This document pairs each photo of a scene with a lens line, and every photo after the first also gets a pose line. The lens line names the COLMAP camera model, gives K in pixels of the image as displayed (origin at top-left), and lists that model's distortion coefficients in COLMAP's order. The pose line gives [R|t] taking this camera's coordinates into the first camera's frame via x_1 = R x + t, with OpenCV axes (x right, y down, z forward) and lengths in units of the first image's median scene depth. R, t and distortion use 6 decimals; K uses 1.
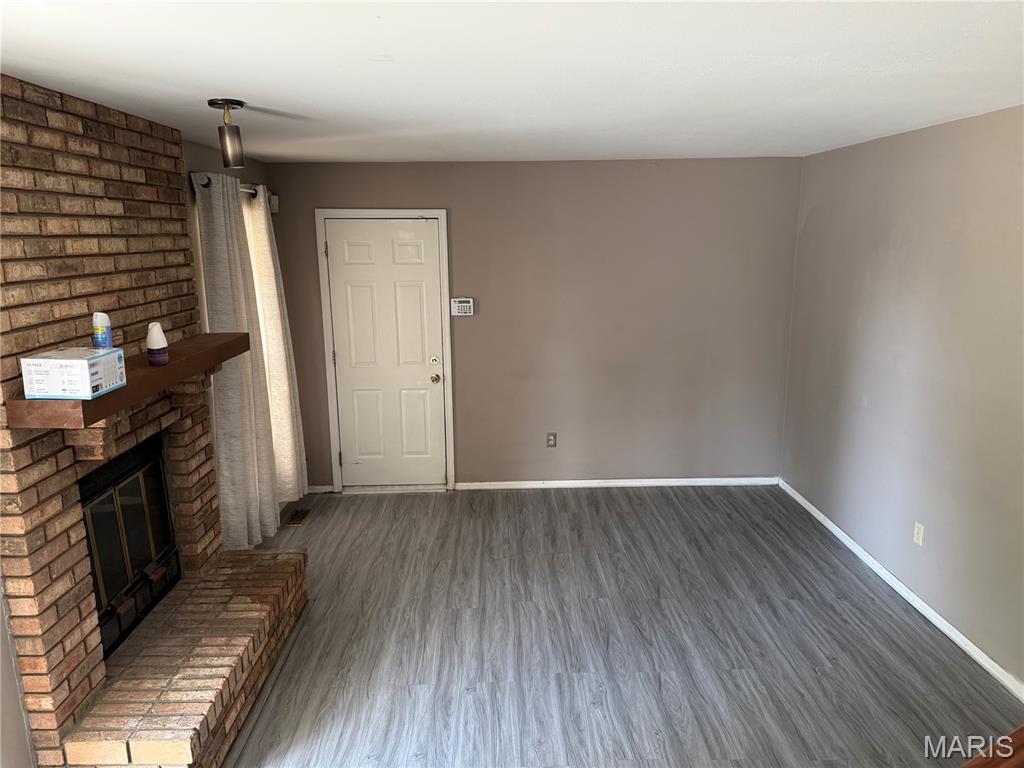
lens RADIAL K [[698.4, 0, 516.3], [0, 698.4, 373.1], [0, 0, 1]] dist [0.104568, -0.106879]
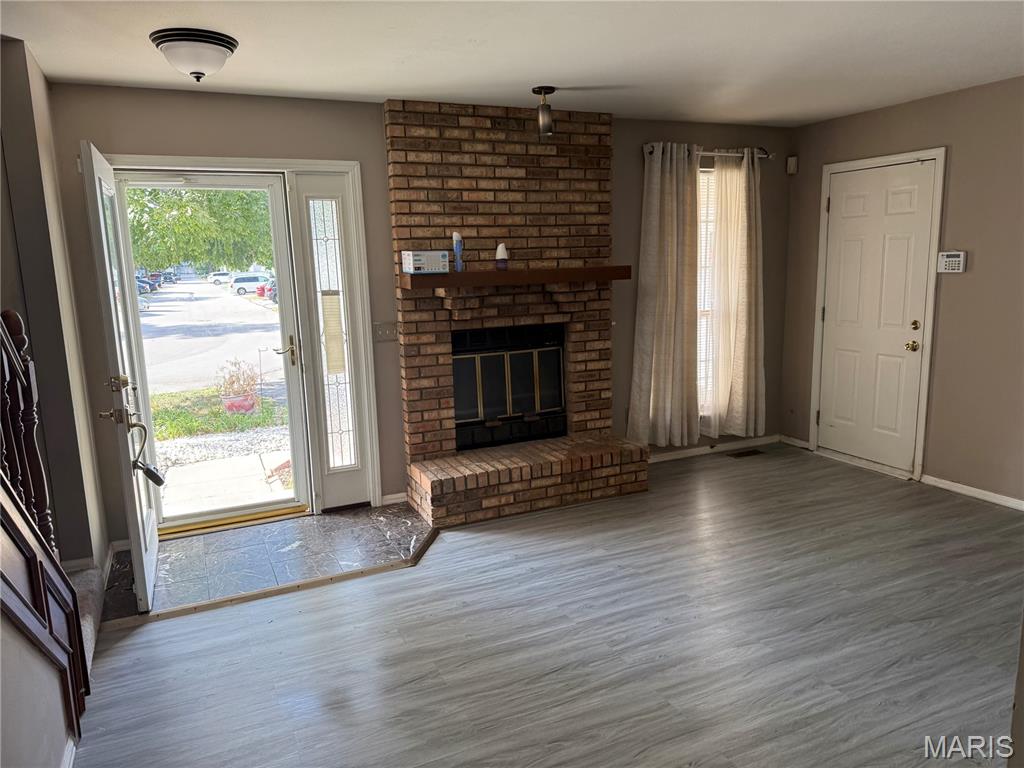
lens RADIAL K [[698.4, 0, 516.3], [0, 698.4, 373.1], [0, 0, 1]] dist [0.104568, -0.106879]
pose [[0.434064, 0.151272, -0.888091, 0.743891], [-0.150401, 0.984134, 0.094121, 0.050014], [0.888239, 0.092715, 0.449928, 0.280485]]
